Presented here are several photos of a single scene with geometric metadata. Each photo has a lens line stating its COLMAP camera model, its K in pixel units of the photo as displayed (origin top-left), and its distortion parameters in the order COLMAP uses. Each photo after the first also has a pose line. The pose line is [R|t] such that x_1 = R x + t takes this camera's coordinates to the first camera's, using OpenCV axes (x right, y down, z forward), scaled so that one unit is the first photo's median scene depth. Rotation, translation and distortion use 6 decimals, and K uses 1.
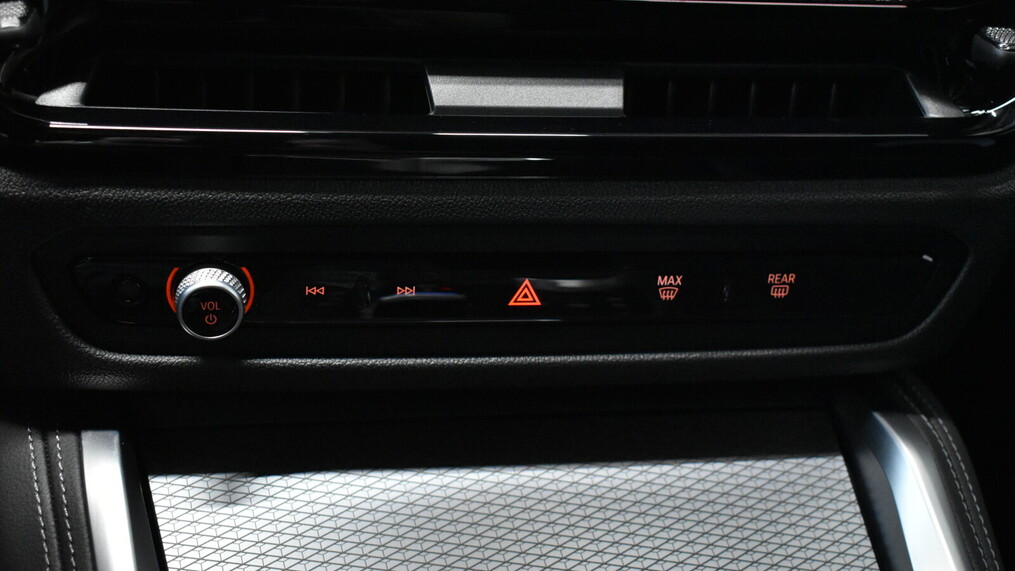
lens RADIAL K [[1449.1, 0, 509.8], [0, 1449.1, 279.9], [0, 0, 1]] dist [-0.043395, 0.000000]
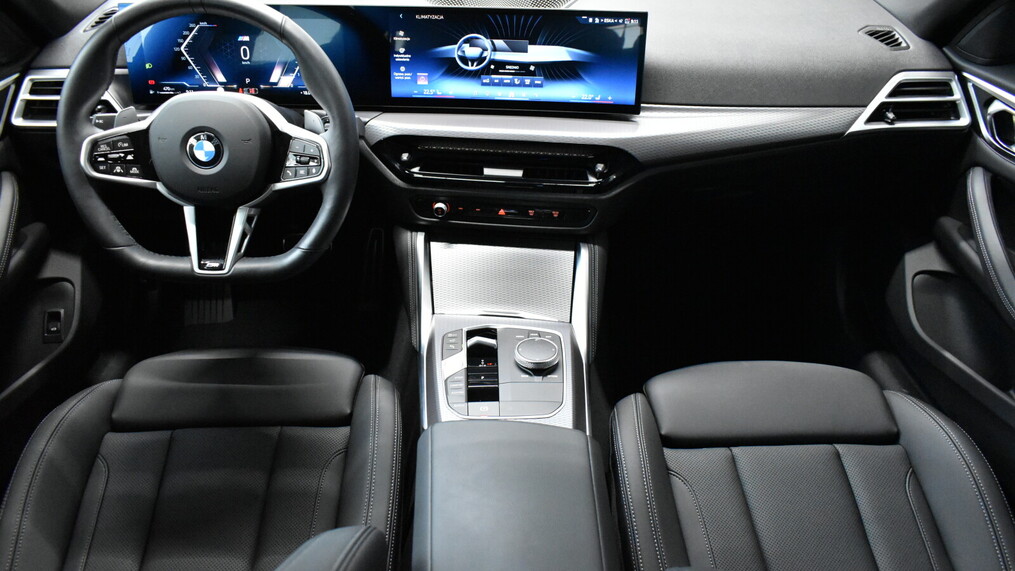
lens RADIAL K [[787.6, 0, 507.0], [0, 787.6, 286.3], [0, 0, 1]] dist [-0.006698, -0.001060]
pose [[0.954978, 0.102410, -0.278442, 0.832722], [-0.063847, 0.987484, 0.144215, -0.133637], [0.289726, -0.119945, 0.949564, -1.654682]]
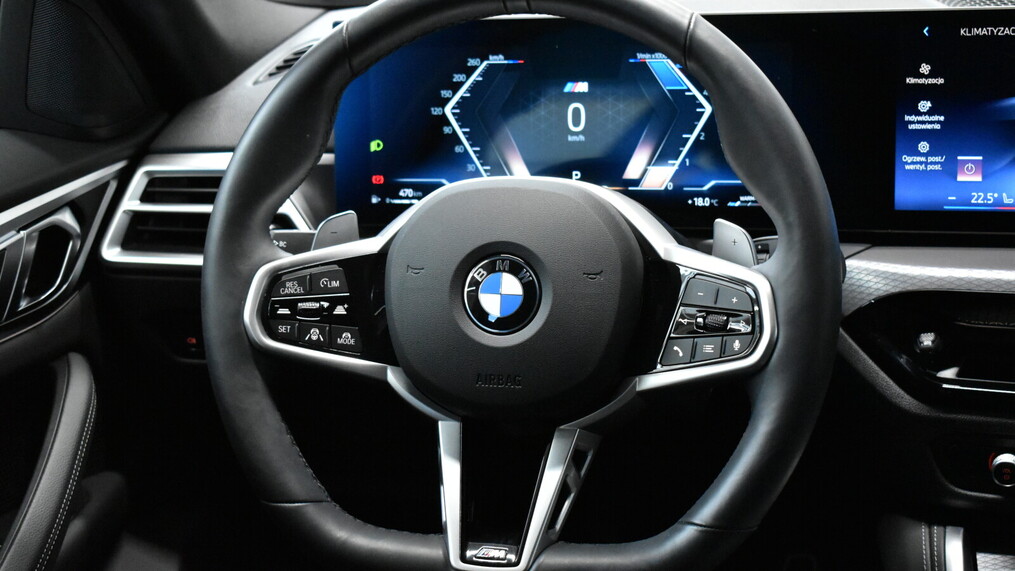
lens RADIAL K [[1819.3, 0, 508.4], [0, 1819.3, 284.4], [0, 0, 1]] dist [0.003041, 0.000000]
pose [[0.842559, 0.030604, -0.537734, 0.608991], [-0.104185, 0.988788, -0.106971, 0.107700], [0.528432, 0.146153, 0.836301, -1.690906]]
